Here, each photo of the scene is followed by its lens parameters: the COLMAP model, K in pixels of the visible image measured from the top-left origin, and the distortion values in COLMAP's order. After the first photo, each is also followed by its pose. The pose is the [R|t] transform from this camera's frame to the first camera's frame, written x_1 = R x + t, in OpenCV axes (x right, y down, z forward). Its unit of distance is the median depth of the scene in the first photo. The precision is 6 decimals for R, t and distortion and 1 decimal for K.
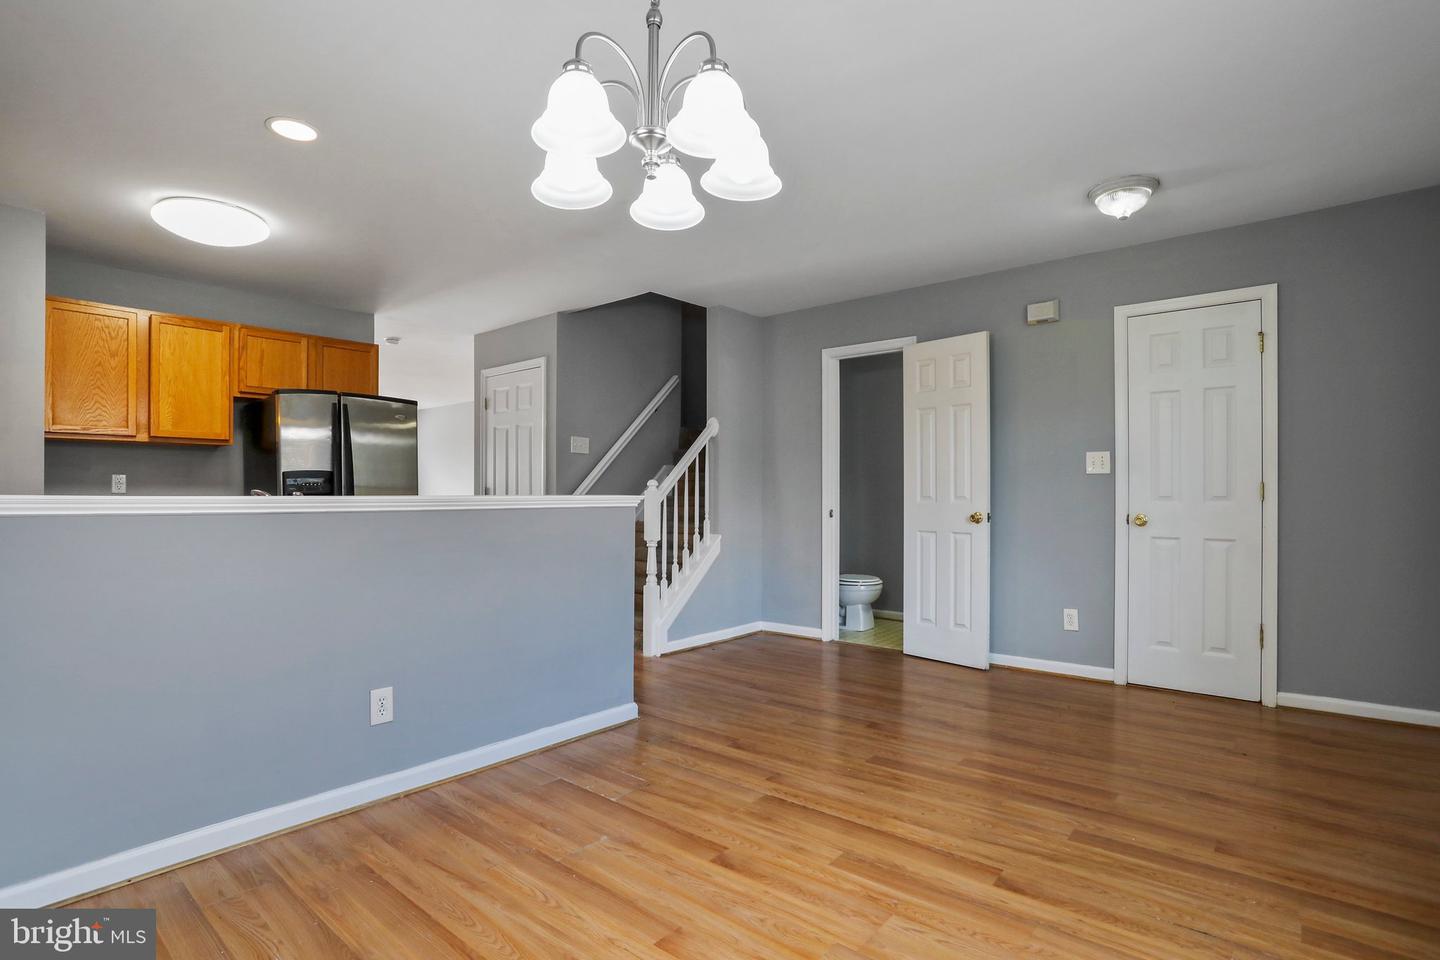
lens RADIAL K [[705.7, 0, 721.1], [0, 705.7, 487.0], [0, 0, 1]] dist [-0.061300, 0.022082]
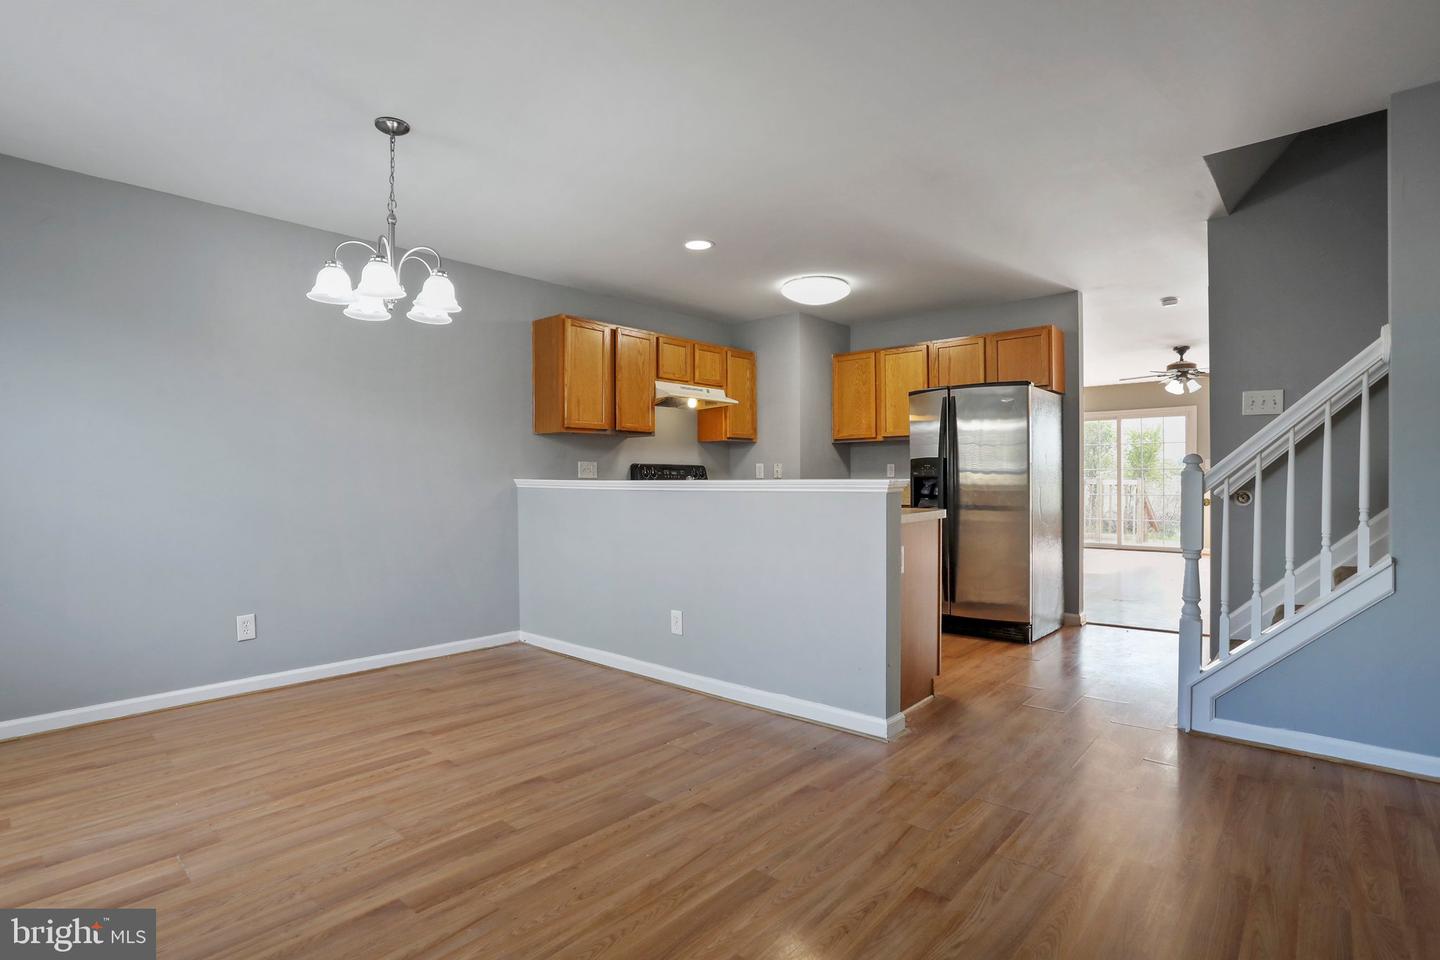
lens RADIAL K [[705.7, 0, 721.1], [0, 705.7, 487.0], [0, 0, 1]] dist [-0.061300, 0.022082]
pose [[-0.021566, 0.010884, -0.999708, 0.978246], [0.017523, 0.999791, 0.010506, 0.011896], [0.999614, -0.017291, -0.021752, 1.095214]]
